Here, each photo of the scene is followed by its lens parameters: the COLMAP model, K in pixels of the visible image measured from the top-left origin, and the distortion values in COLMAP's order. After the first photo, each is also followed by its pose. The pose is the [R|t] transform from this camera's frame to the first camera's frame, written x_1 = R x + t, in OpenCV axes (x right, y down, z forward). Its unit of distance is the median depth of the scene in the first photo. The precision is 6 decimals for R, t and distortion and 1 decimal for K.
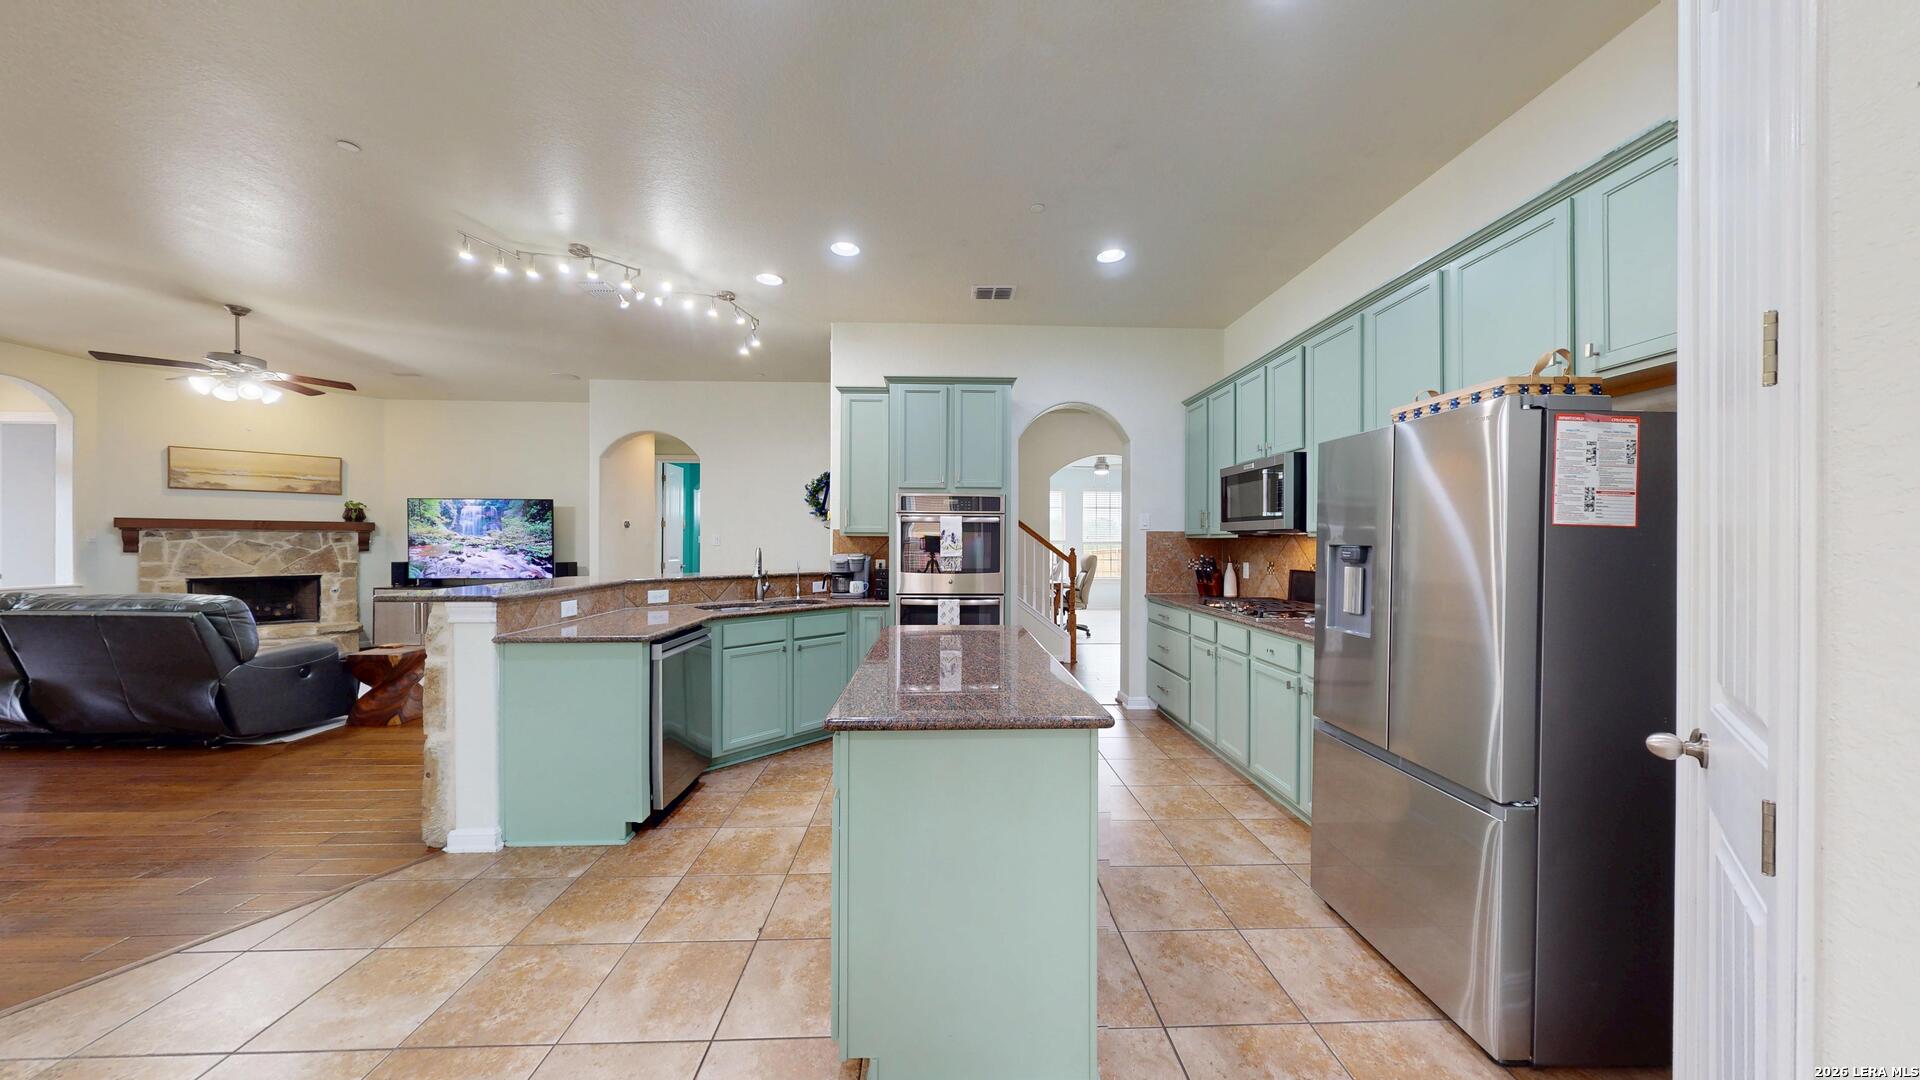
lens RADIAL K [[605.0, 0, 959.7], [0, 605.0, 541.6], [0, 0, 1]] dist [-0.001141, -0.000073]
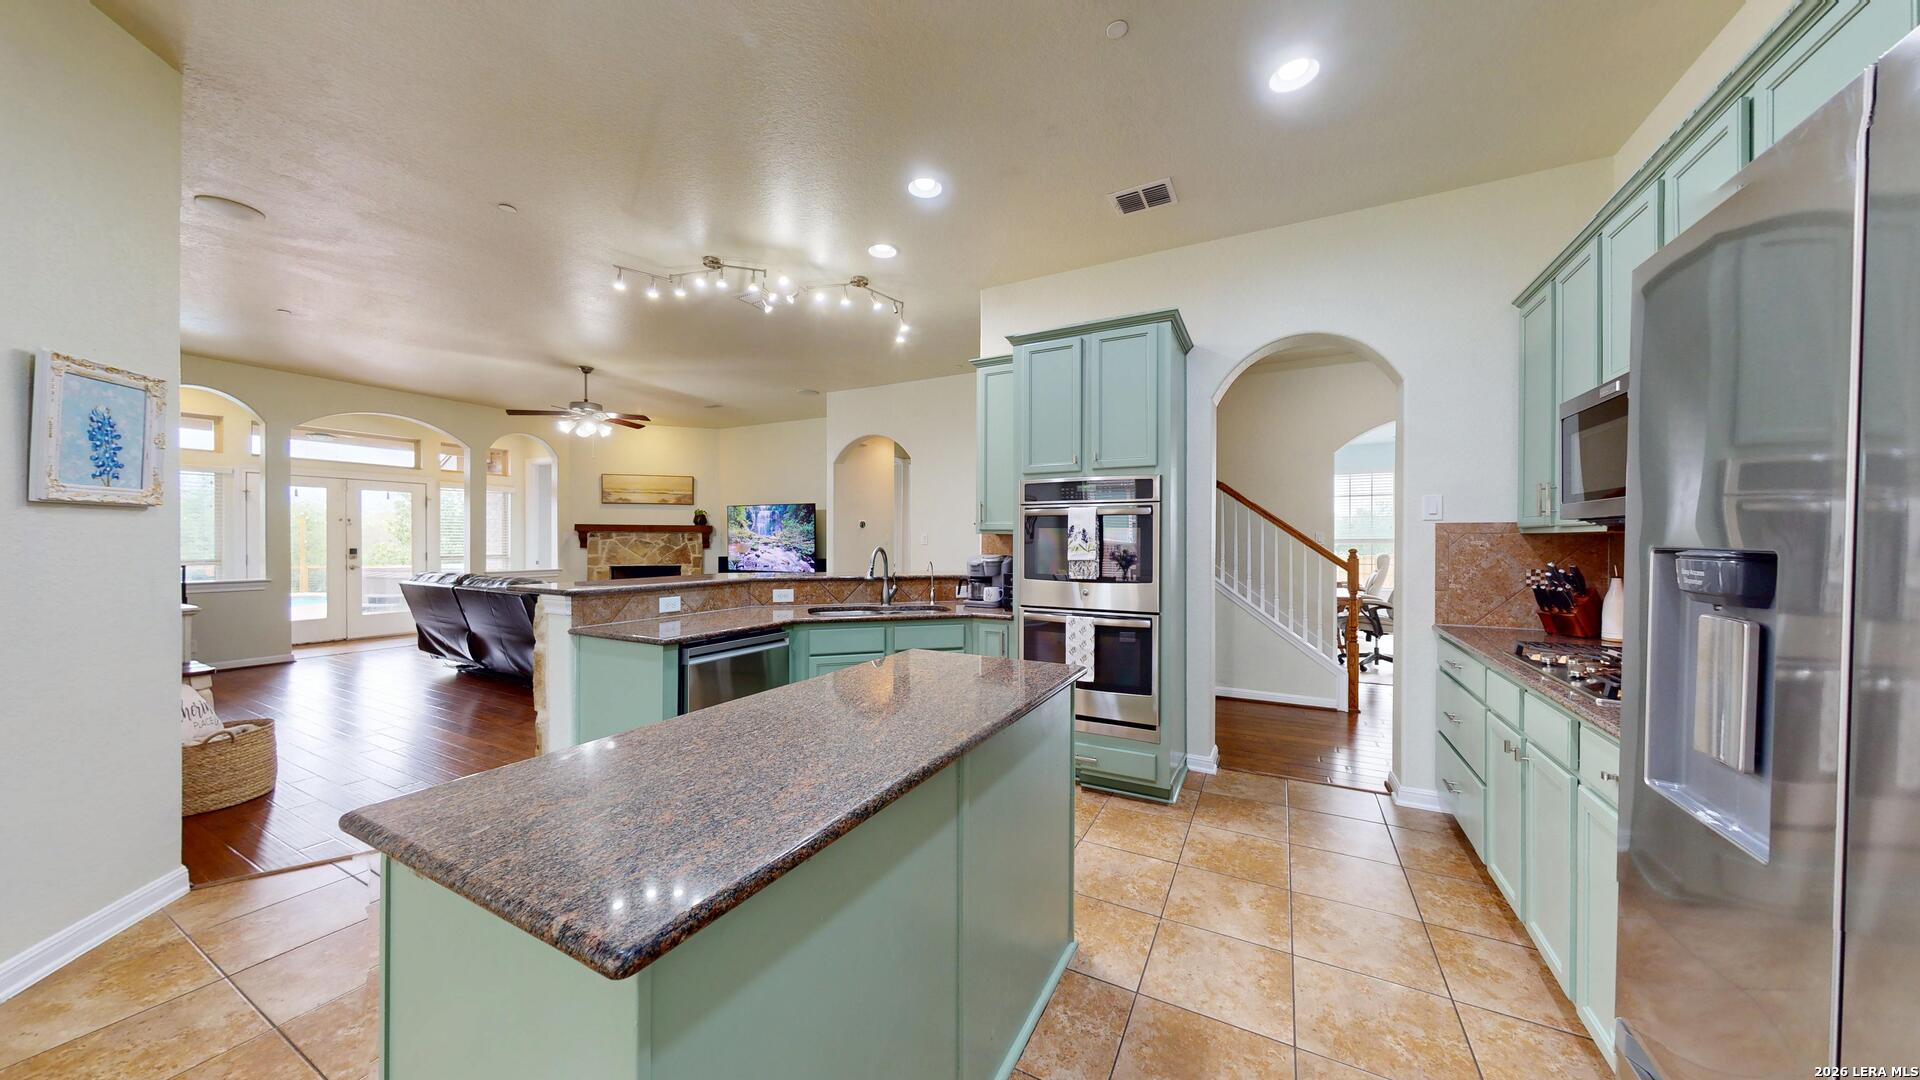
lens RADIAL K [[605.0, 0, 959.7], [0, 605.0, 541.6], [0, 0, 1]] dist [-0.001141, -0.000073]
pose [[0.866721, 0.001215, -0.498792, 0.145678], [-0.000609, 0.999999, 0.001378, 0.000383], [0.498793, -0.000890, 0.866720, 0.165790]]
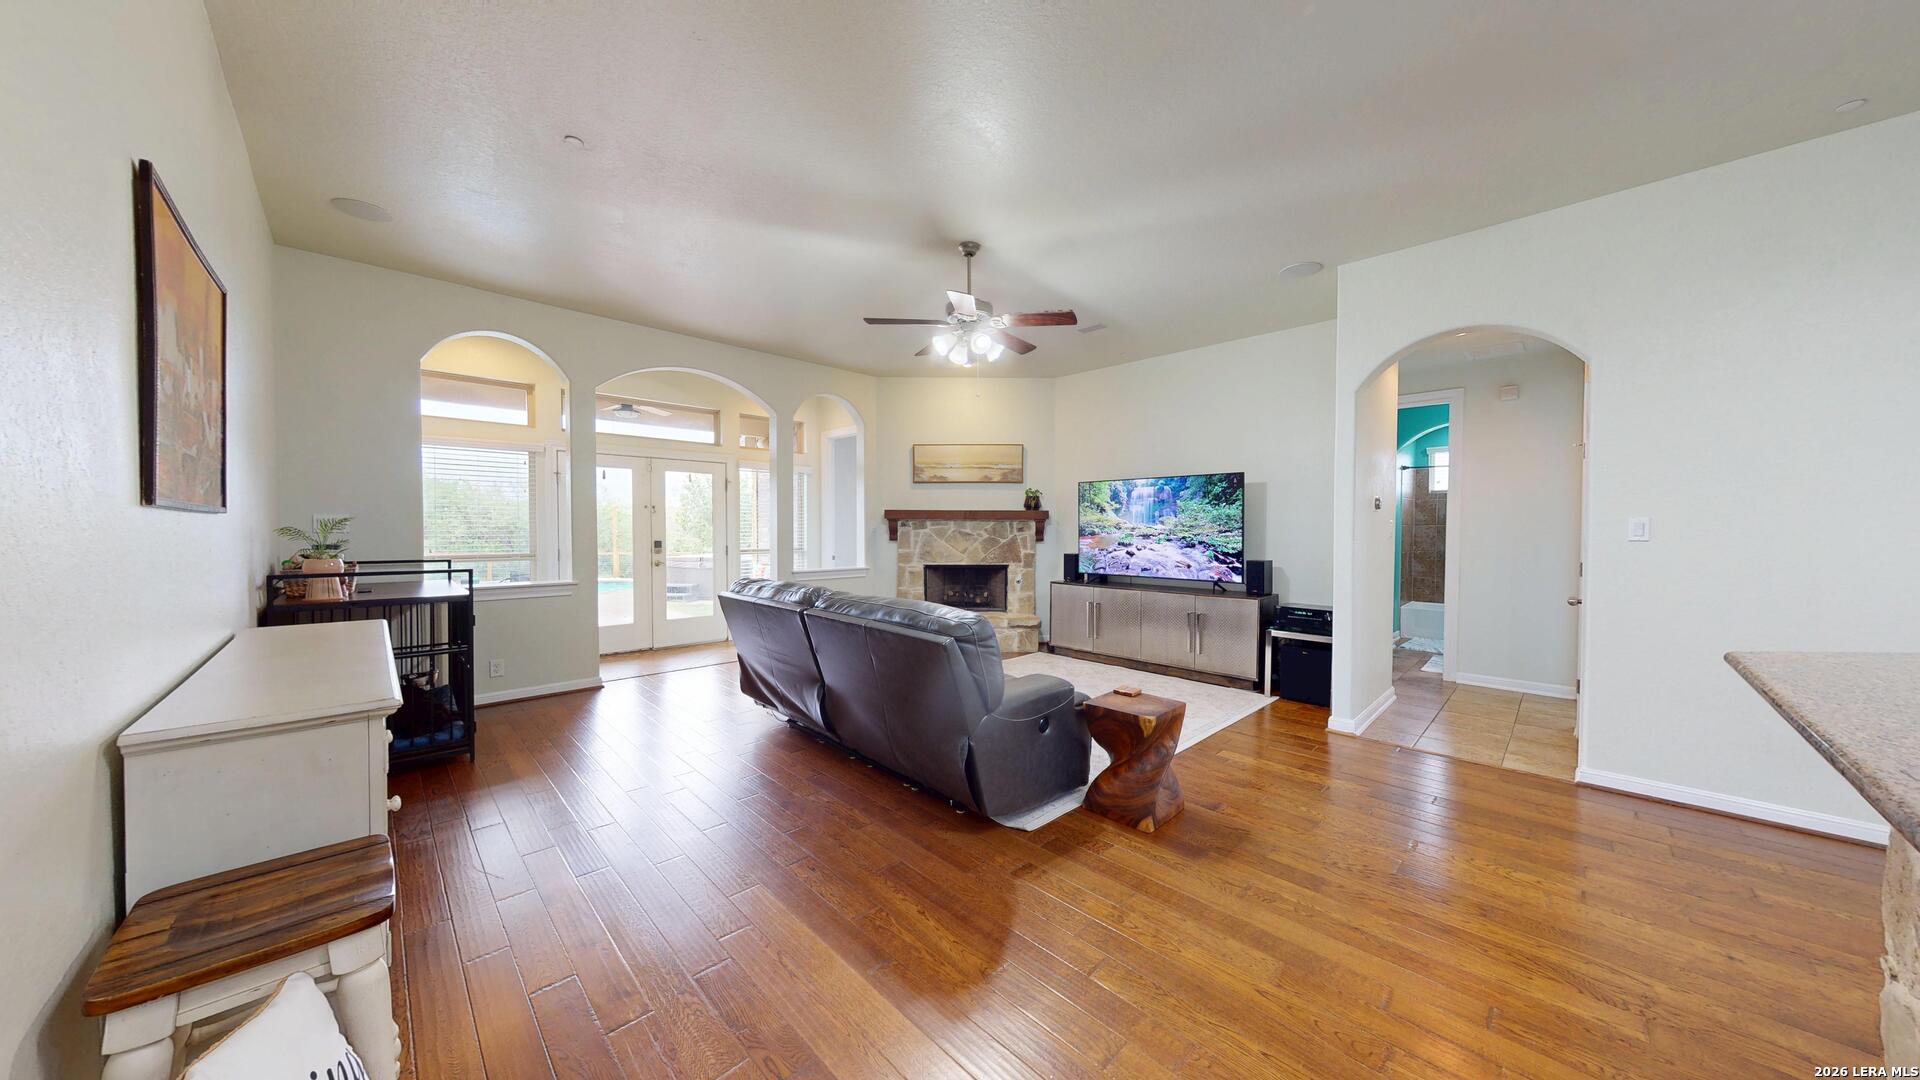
lens RADIAL K [[605.0, 0, 959.7], [0, 605.0, 541.6], [0, 0, 1]] dist [-0.001141, -0.000073]
pose [[0.671317, 0.014539, -0.741028, -0.407895], [-0.000324, 0.999813, 0.019323, -0.001909], [0.741170, -0.012732, 0.671196, 0.300297]]
